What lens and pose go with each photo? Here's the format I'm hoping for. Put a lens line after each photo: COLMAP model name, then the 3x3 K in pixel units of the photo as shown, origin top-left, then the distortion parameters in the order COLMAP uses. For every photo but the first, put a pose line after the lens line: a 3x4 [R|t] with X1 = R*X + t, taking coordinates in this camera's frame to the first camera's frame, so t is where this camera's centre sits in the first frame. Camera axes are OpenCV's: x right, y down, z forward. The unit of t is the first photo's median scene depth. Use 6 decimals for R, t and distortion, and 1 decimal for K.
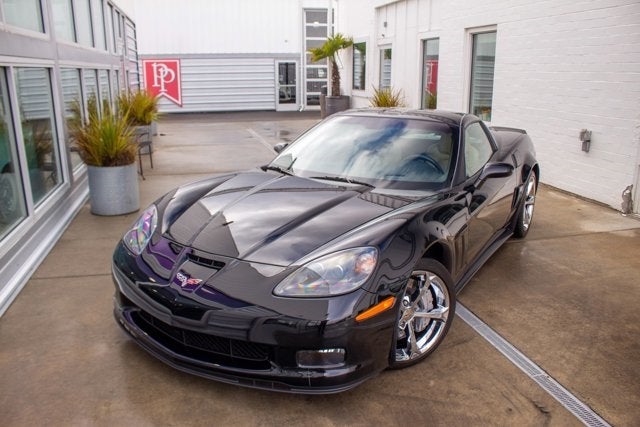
lens RADIAL K [[518.7, 0, 320.0], [0, 518.7, 213.5], [0, 0, 1]] dist [-0.148120, 0.101458]
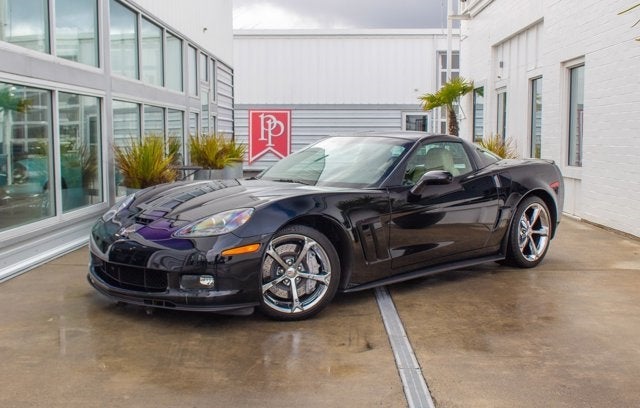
lens RADIAL K [[674.0, 0, 320.3], [0, 674.0, 190.3], [0, 0, 1]] dist [-0.007018, -0.005137]
pose [[0.965889, 0.023816, -0.257859, 0.121414], [-0.071416, 0.981644, -0.176844, 0.053016], [0.248914, 0.189227, 0.949861, -0.102044]]
